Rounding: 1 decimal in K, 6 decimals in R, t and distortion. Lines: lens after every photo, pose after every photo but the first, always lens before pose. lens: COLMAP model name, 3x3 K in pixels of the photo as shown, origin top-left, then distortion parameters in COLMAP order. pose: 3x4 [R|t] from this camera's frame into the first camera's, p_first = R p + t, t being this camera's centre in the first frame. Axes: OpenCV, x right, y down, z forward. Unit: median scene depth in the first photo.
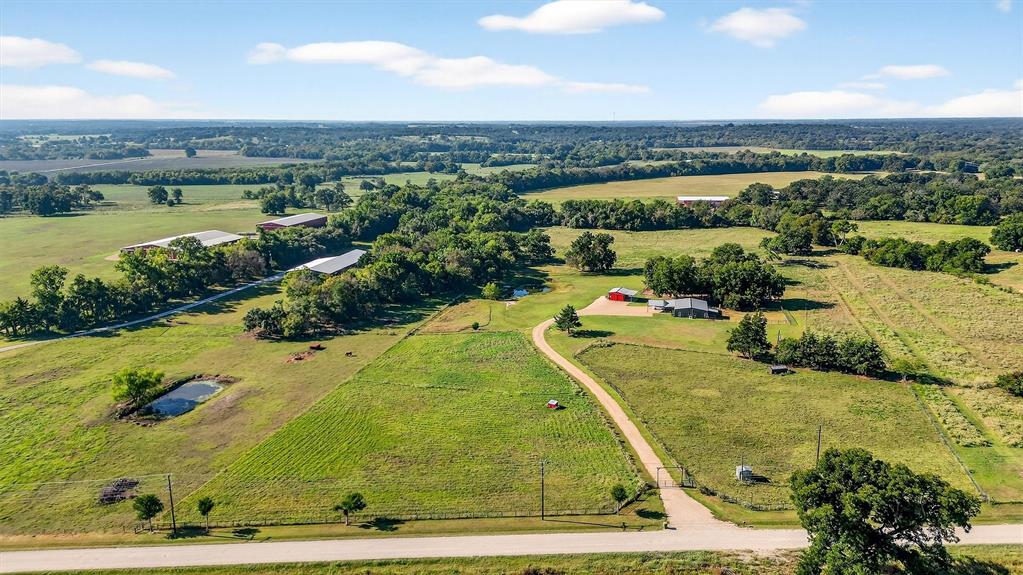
lens RADIAL K [[808.9, 0, 511.5], [0, 808.9, 287.5], [0, 0, 1]] dist [0.112678, -0.151576]
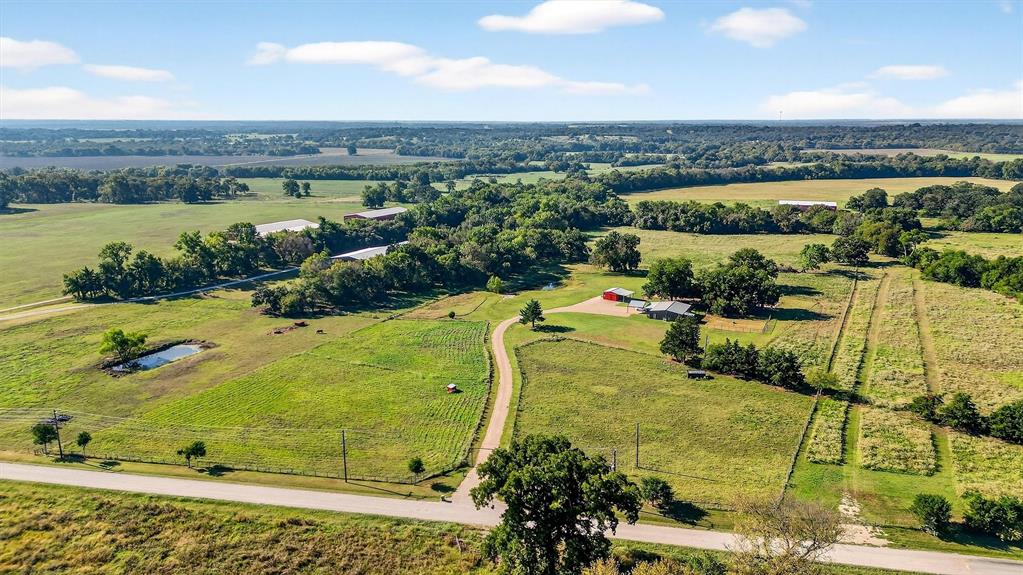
lens RADIAL K [[808.9, 0, 511.5], [0, 808.9, 287.5], [0, 0, 1]] dist [0.112678, -0.151576]
pose [[0.966746, 0.053123, -0.250160, 0.268843], [-0.053053, 0.998567, 0.007028, 0.000087], [0.250175, 0.006477, 0.968179, -0.011834]]
